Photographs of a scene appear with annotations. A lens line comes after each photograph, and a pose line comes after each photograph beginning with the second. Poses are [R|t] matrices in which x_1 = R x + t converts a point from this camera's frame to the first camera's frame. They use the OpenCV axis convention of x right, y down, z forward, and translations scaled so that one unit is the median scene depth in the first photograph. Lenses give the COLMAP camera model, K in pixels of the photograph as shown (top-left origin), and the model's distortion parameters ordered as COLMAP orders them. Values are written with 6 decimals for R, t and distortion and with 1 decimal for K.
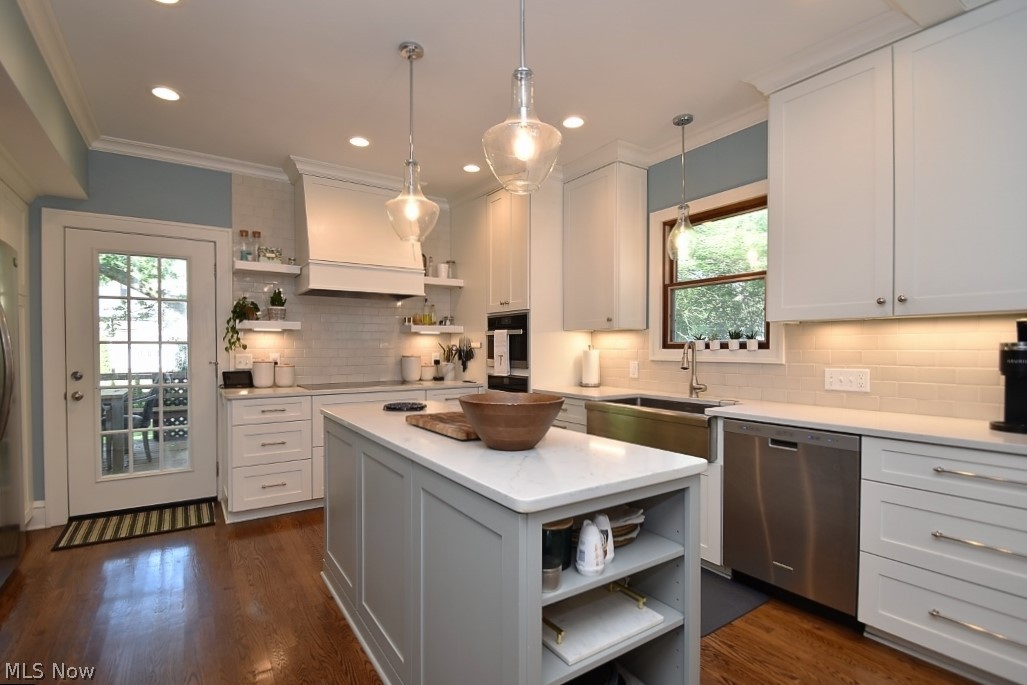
lens RADIAL K [[483.3, 0, 512.4], [0, 483.3, 348.2], [0, 0, 1]] dist [0.001138, -0.001219]
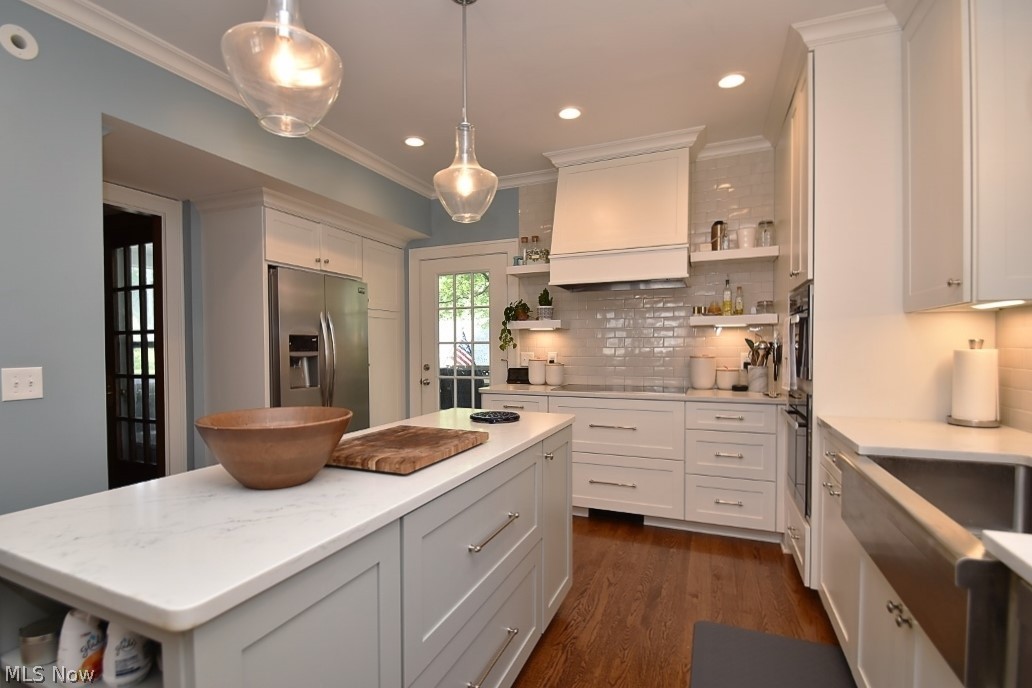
lens RADIAL K [[485.7, 0, 514.0], [0, 485.7, 354.8], [0, 0, 1]] dist [0.001138, -0.001219]
pose [[0.546743, 0.010609, -0.837233, 0.333699], [0.002003, 0.999900, 0.013978, 0.001941], [0.837298, -0.009319, 0.546667, 0.386026]]
